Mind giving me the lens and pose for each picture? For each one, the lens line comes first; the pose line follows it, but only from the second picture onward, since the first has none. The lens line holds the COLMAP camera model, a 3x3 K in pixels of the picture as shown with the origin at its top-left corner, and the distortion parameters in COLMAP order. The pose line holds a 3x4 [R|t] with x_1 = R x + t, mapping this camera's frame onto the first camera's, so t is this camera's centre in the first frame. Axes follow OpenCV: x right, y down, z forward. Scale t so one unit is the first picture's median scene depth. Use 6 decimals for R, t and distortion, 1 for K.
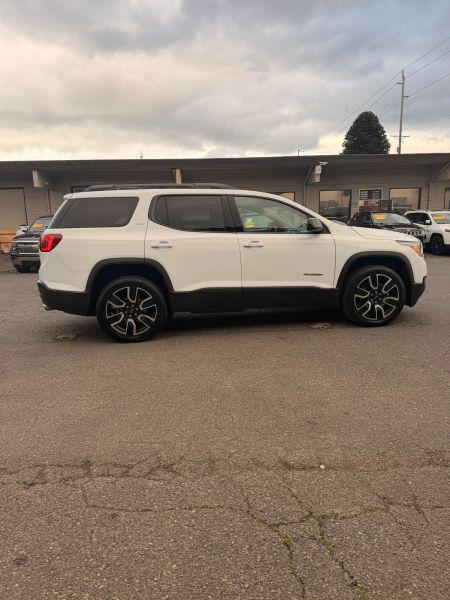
lens RADIAL K [[432.6, 0, 223.7], [0, 432.6, 301.8], [0, 0, 1]] dist [0.004253, -0.007821]
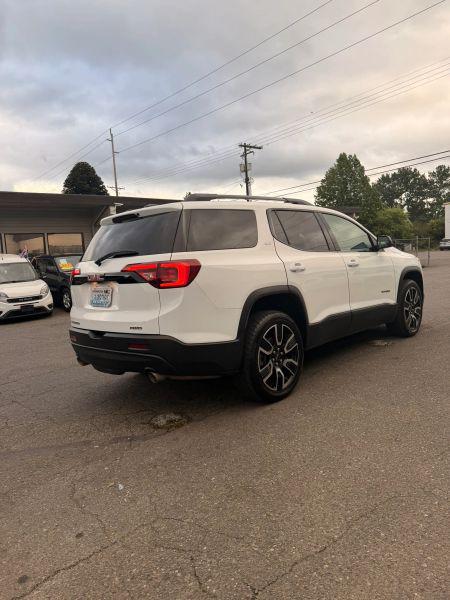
lens RADIAL K [[439.3, 0, 161.4], [0, 439.3, 301.3], [0, 0, 1]] dist [0.047252, -0.005126]
pose [[0.780165, -0.086282, 0.619595, -0.834576], [0.163516, 0.984136, -0.068845, -0.054049], [-0.603825, 0.155024, 0.781897, 0.508523]]
